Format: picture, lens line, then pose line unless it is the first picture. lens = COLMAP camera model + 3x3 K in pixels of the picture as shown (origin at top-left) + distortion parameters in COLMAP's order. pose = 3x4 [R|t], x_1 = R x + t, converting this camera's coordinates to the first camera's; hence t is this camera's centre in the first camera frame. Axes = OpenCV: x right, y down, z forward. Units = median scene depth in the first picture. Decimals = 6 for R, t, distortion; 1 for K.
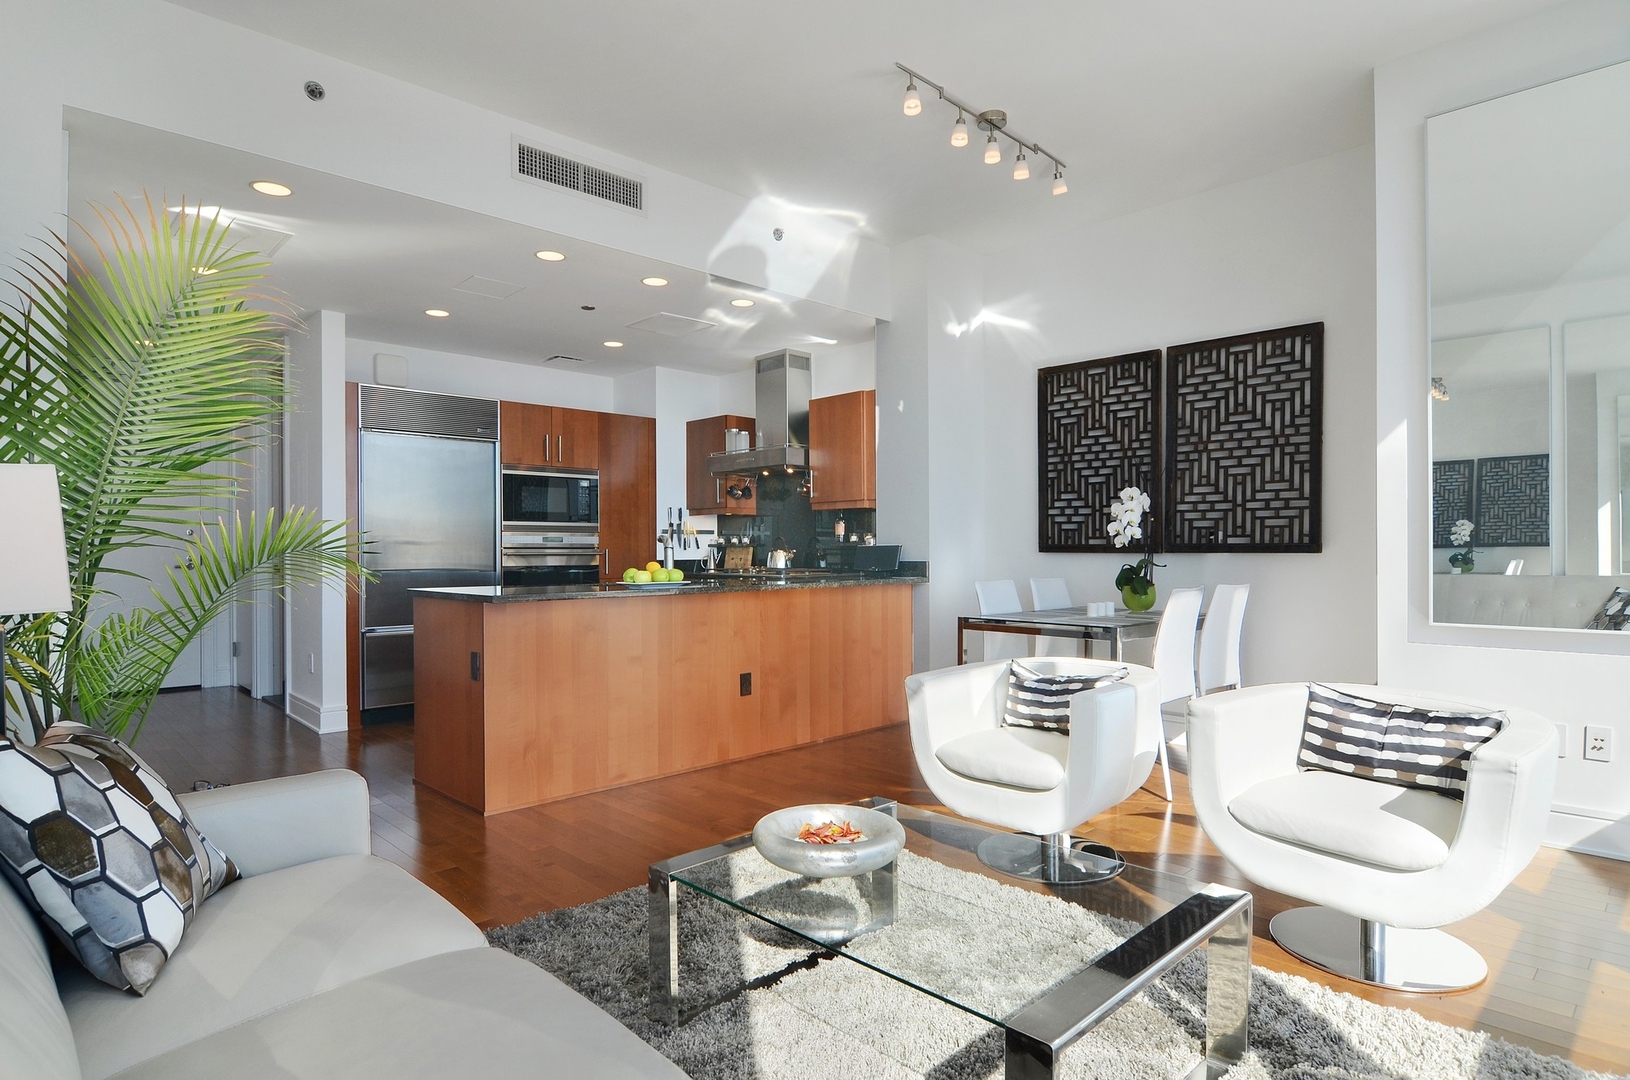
lens RADIAL K [[892.0, 0, 780.4], [0, 892.0, 551.9], [0, 0, 1]] dist [-0.003905, -0.008275]
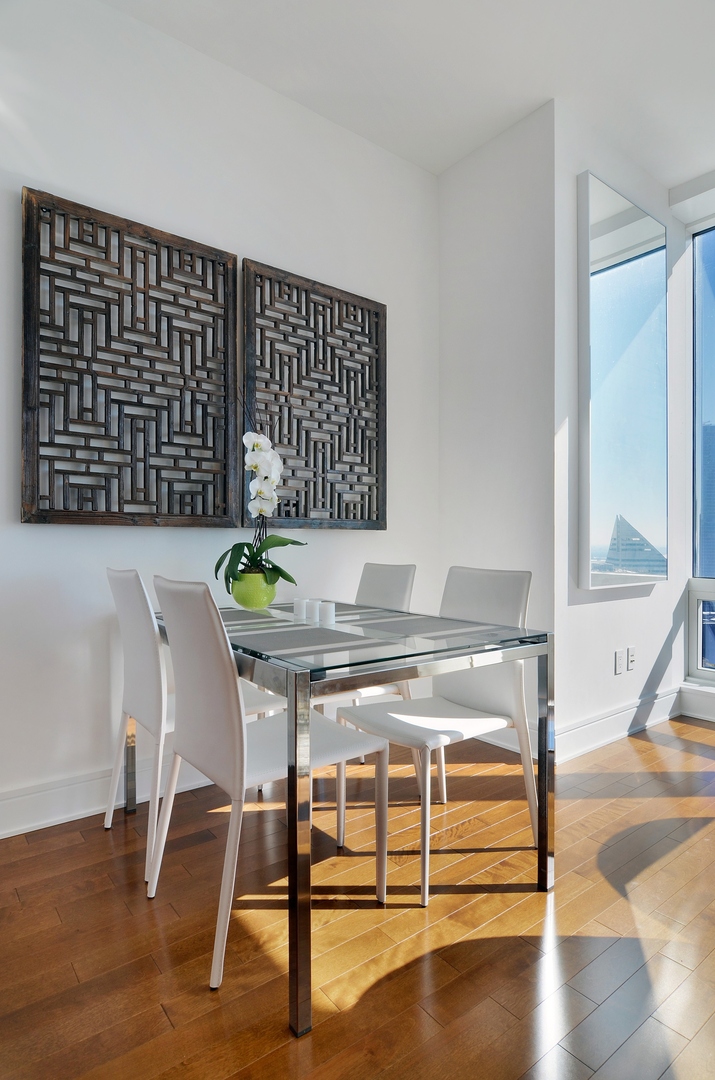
lens RADIAL K [[591.0, 0, 377.0], [0, 591.0, 537.9], [0, 0, 1]] dist [-0.003905, -0.008275]
pose [[0.056829, 0.005136, 0.998371, -0.053896], [-0.004609, 0.999977, -0.004882, 0.010246], [-0.998373, -0.004324, 0.056852, 0.742126]]
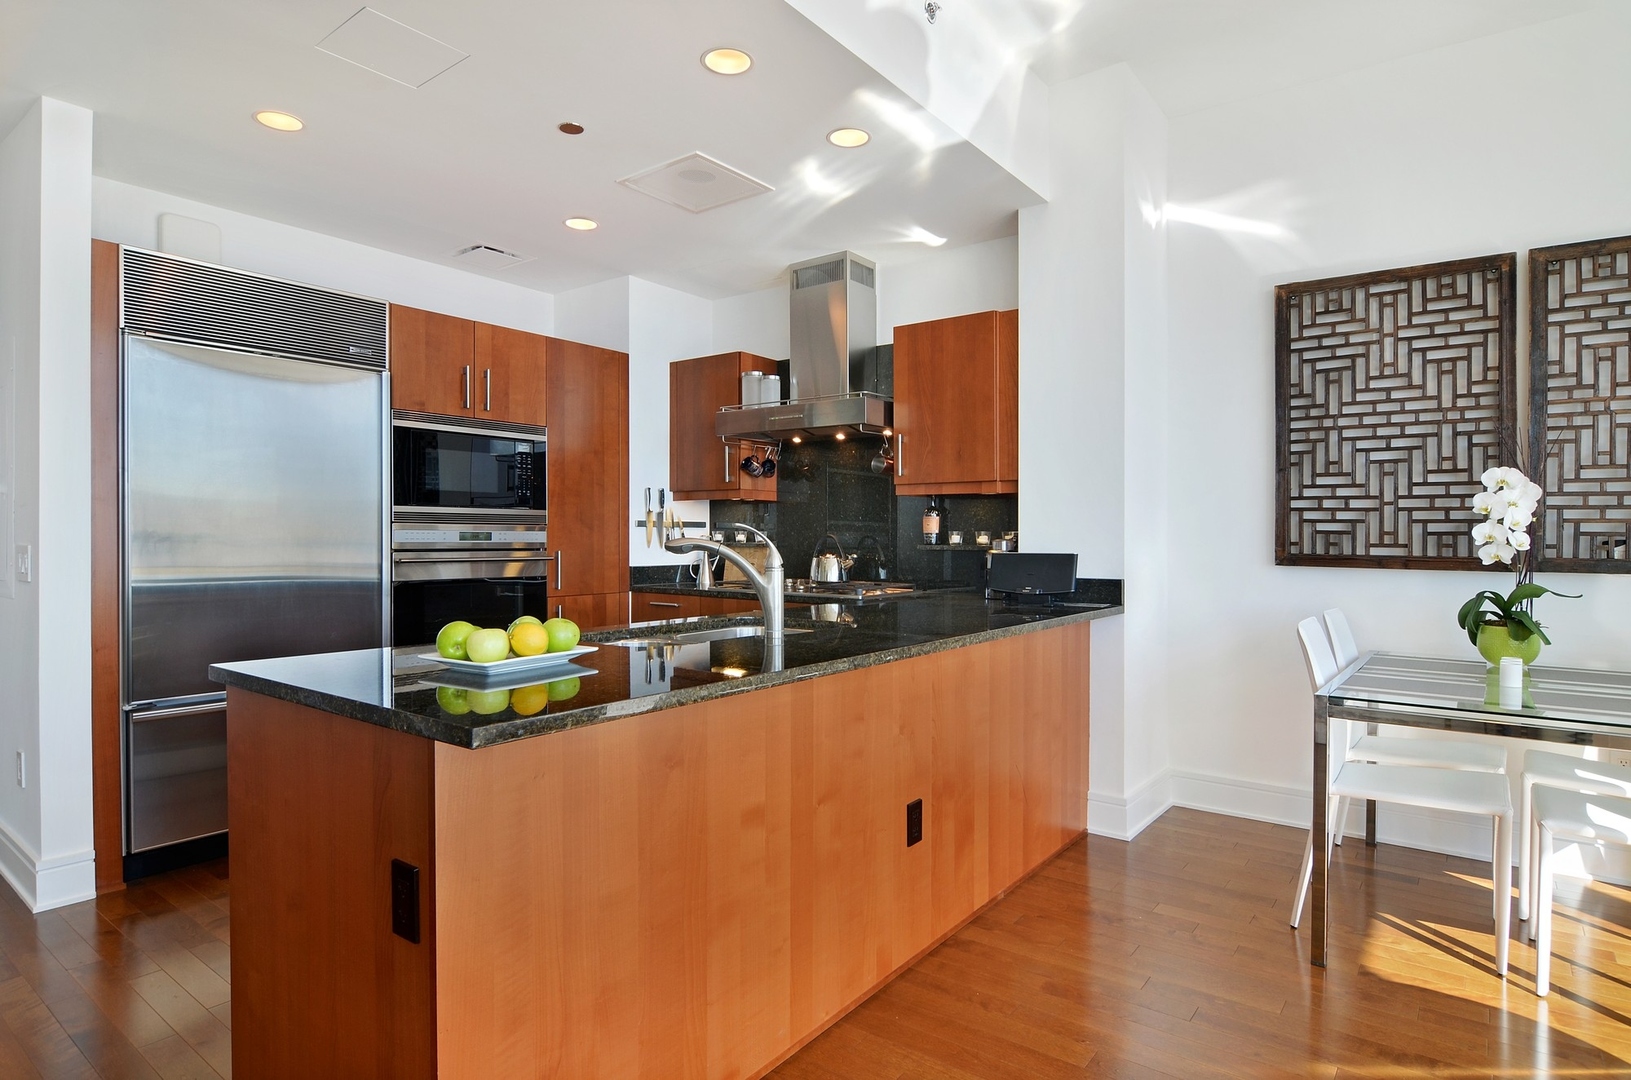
lens RADIAL K [[892.5, 0, 795.6], [0, 892.5, 540.2], [0, 0, 1]] dist [-0.003905, -0.008275]
pose [[0.984142, 0.006153, 0.177276, -0.168424], [-0.007015, 0.999966, 0.004237, -0.017748], [-0.177244, -0.005414, 0.984152, 0.405343]]
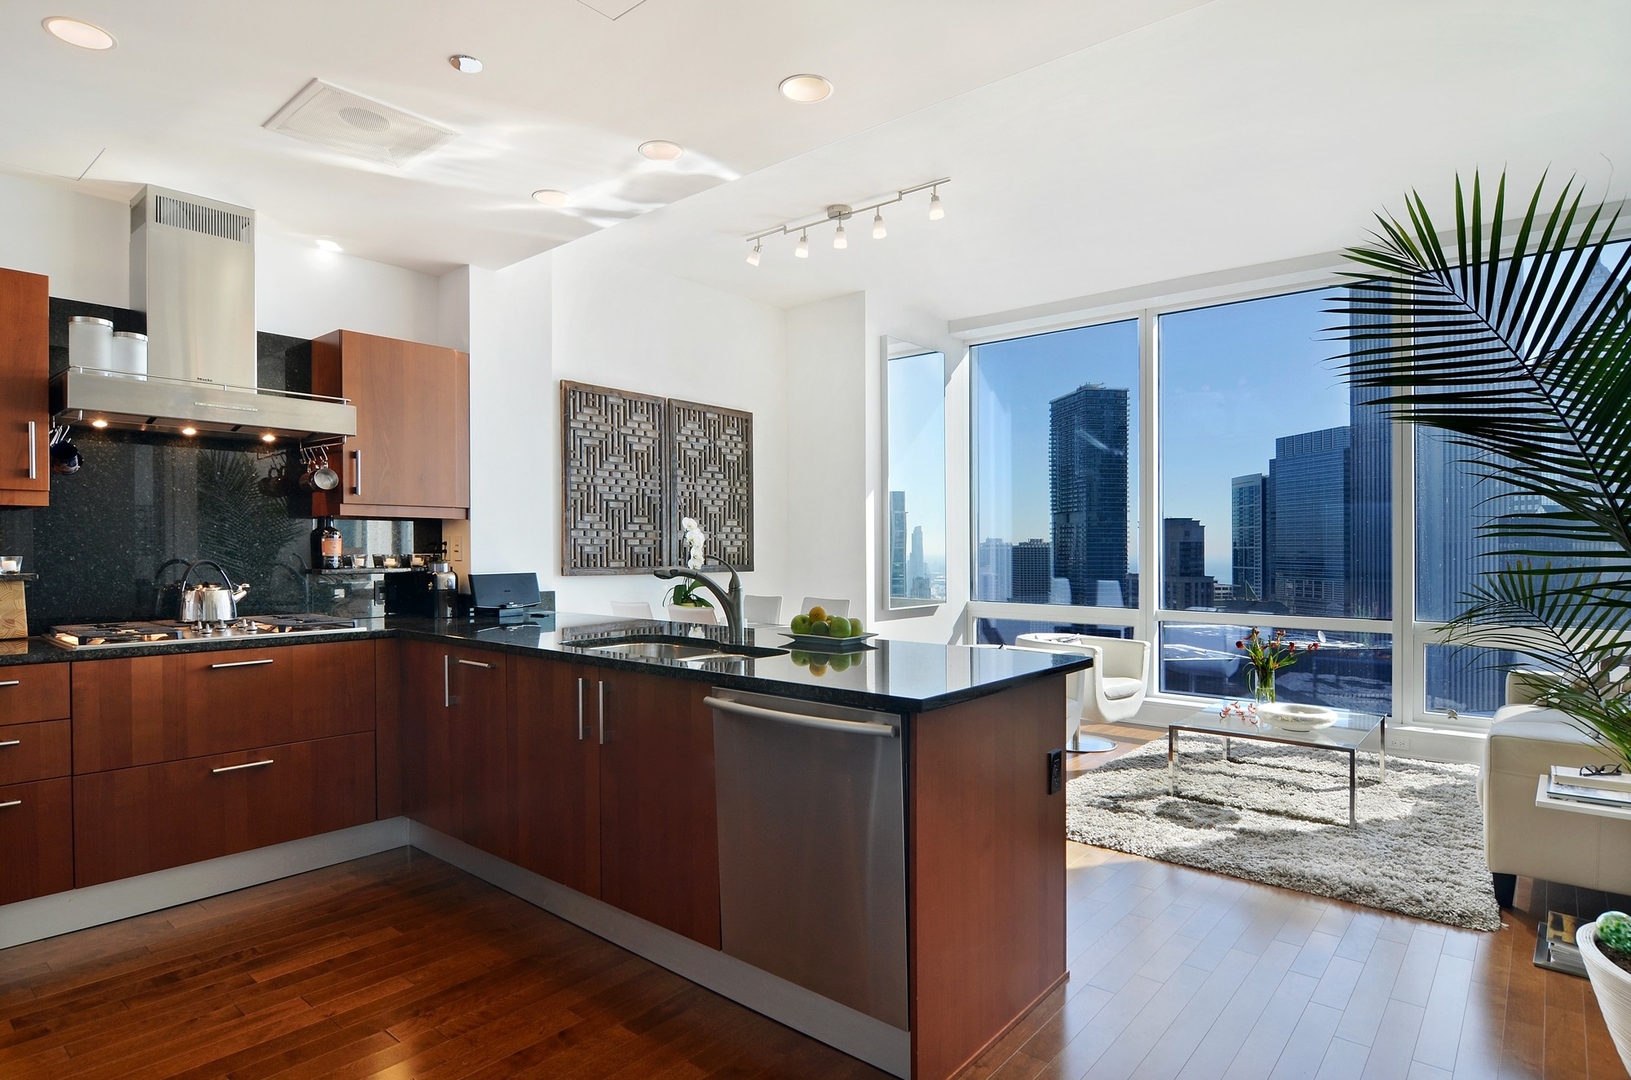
lens RADIAL K [[892.5, 0, 799.8], [0, 892.5, 539.5], [0, 0, 1]] dist [-0.003905, -0.008275]
pose [[-0.127046, 0.009736, 0.991849, -0.652947], [-0.001444, 0.999949, -0.010001, -0.027813], [-0.991896, -0.002703, -0.127026, 0.847962]]
